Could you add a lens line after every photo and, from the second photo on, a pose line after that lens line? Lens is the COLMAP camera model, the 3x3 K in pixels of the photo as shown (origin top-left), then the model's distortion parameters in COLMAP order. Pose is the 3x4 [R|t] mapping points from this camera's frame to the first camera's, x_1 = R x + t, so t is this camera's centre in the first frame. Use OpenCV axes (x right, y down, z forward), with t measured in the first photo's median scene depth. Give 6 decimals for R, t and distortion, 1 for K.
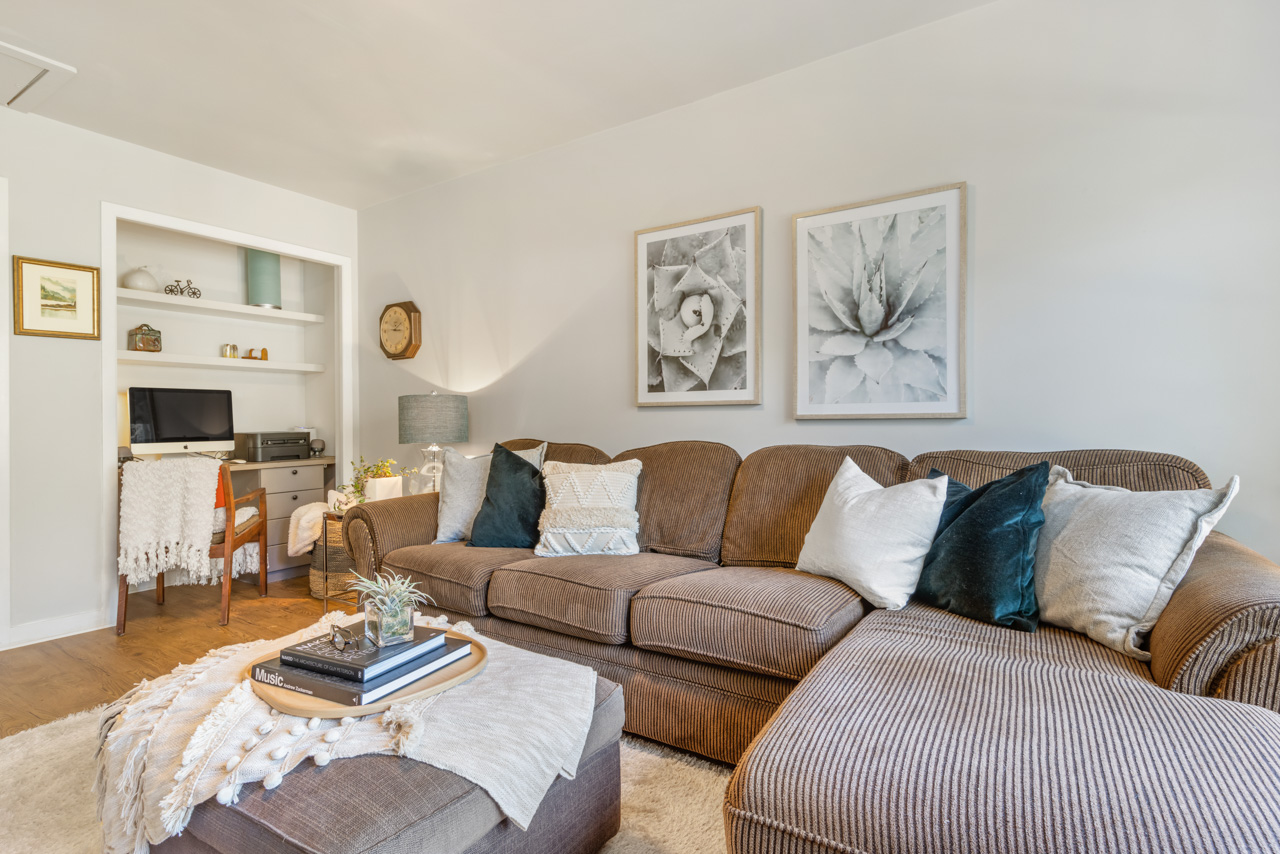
lens RADIAL K [[639.1, 0, 633.4], [0, 639.1, 424.3], [0, 0, 1]] dist [0.005042, 0.000597]
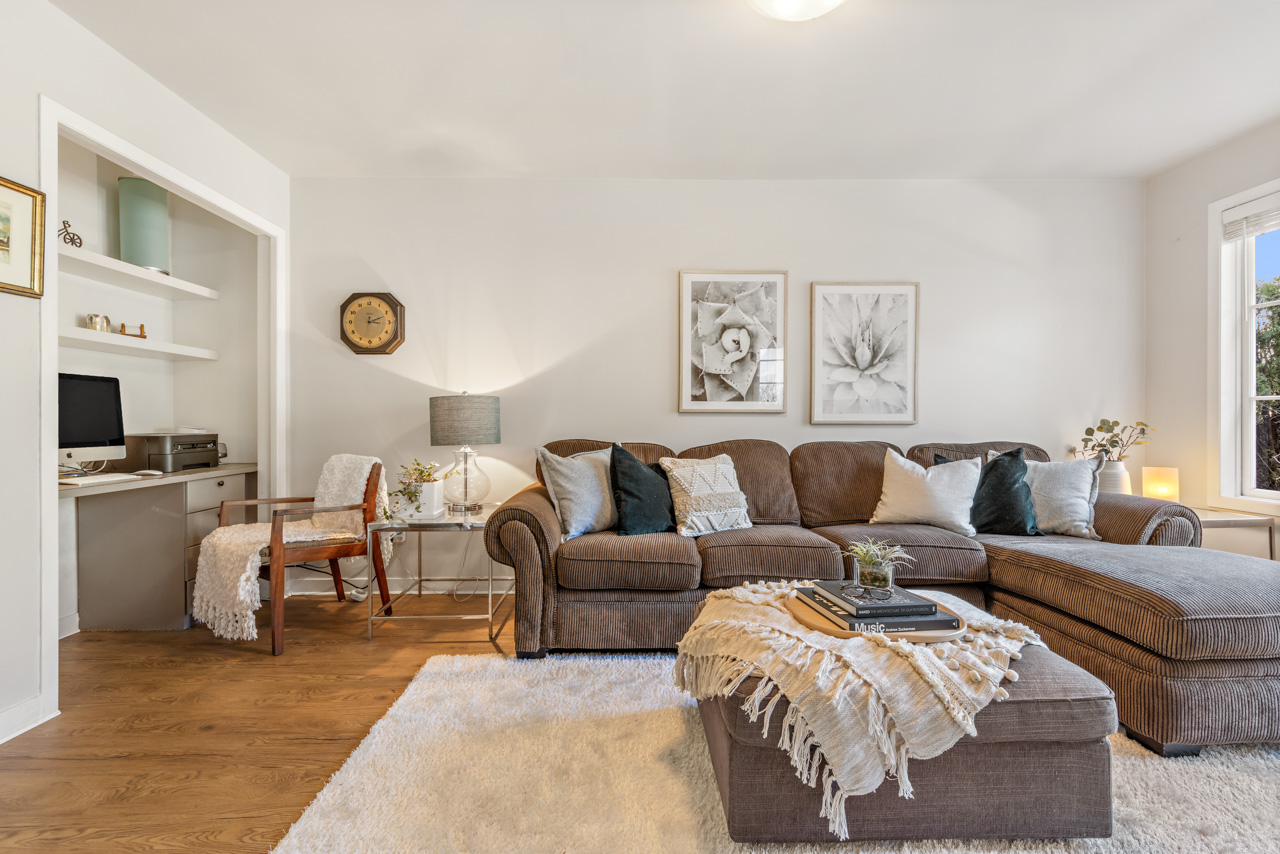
lens RADIAL K [[564.0, 0, 639.8], [0, 564.0, 427.4], [0, 0, 1]] dist [0.005321, 0.000251]
pose [[0.821520, 0.003999, 0.570165, -0.736226], [-0.004933, 0.999988, 0.000094, 0.001986], [-0.570158, -0.002889, 0.821530, 0.163962]]
